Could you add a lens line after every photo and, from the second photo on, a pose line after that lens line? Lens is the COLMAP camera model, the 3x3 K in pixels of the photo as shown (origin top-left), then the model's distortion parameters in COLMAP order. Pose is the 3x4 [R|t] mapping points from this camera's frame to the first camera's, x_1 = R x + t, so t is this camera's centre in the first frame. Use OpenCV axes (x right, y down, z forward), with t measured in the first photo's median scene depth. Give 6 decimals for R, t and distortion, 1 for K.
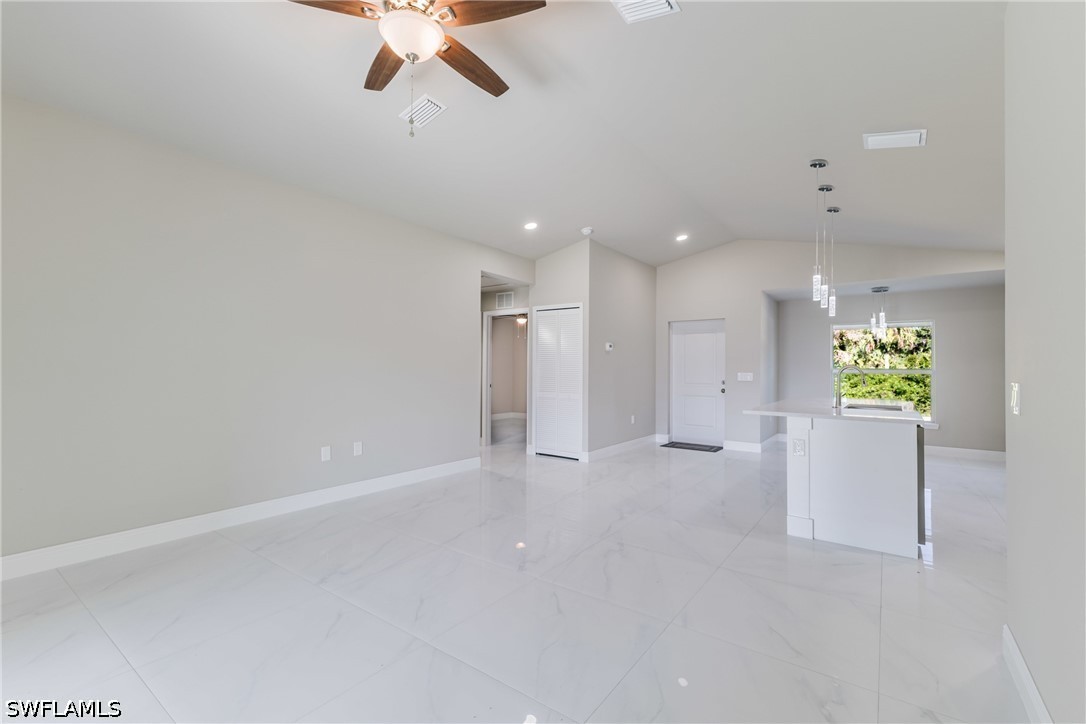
lens RADIAL K [[467.2, 0, 545.5], [0, 467.2, 361.9], [0, 0, 1]] dist [0.009971, 0.000242]
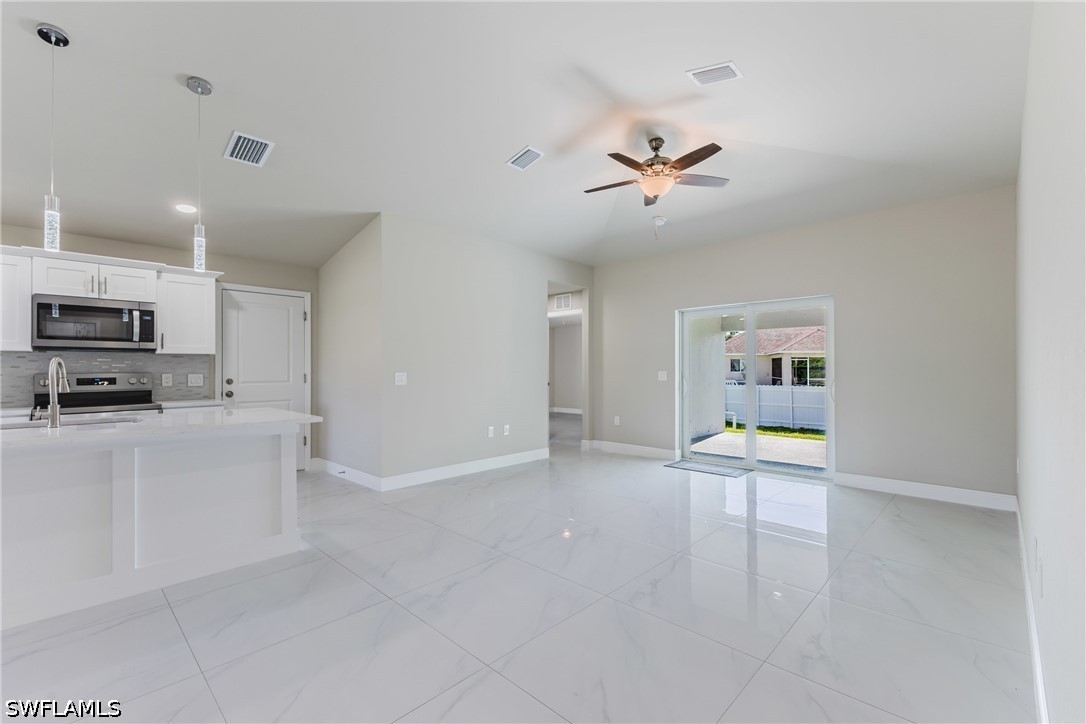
lens RADIAL K [[466.9, 0, 549.8], [0, 466.9, 365.8], [0, 0, 1]] dist [0.002655, 0.000233]
pose [[-0.992295, -0.002572, 0.123873, -0.033325], [-0.004656, 0.999852, -0.016540, 0.016083], [-0.123812, -0.016989, -0.992160, 0.935647]]
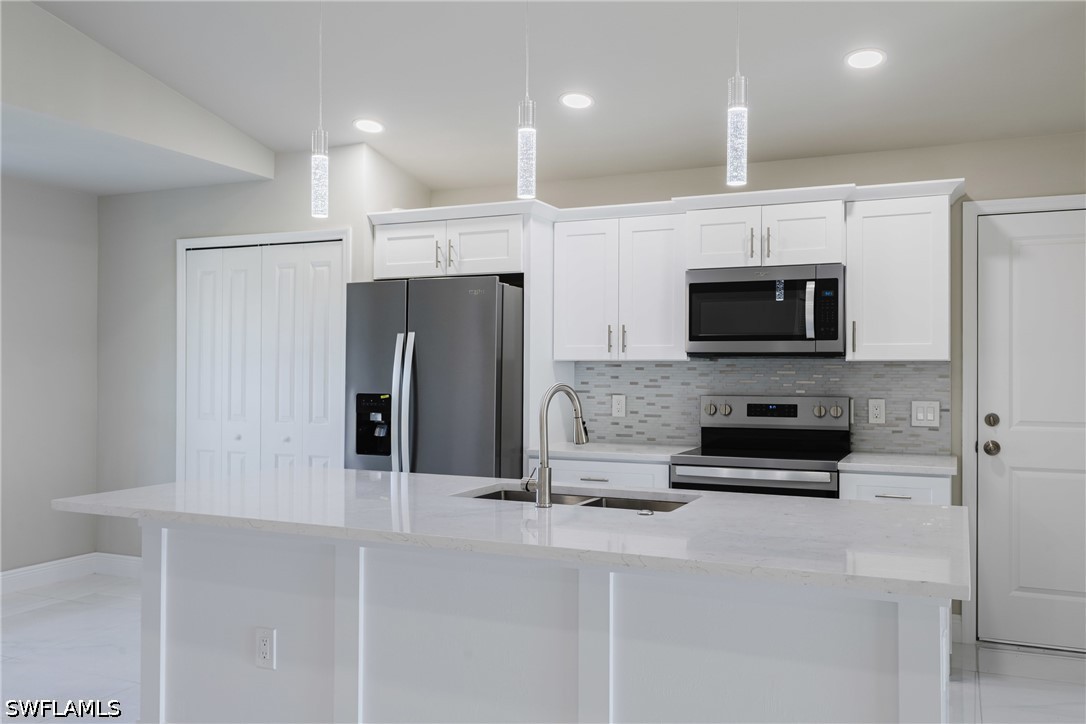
lens RADIAL K [[900.7, 0, 547.9], [0, 900.7, 362.9], [0, 0, 1]] dist [0.010684, -0.006627]
pose [[-0.211441, -0.001898, 0.977389, 0.003513], [-0.016103, 0.999869, -0.001542, -0.002994], [-0.977258, -0.016065, -0.211444, 0.708607]]
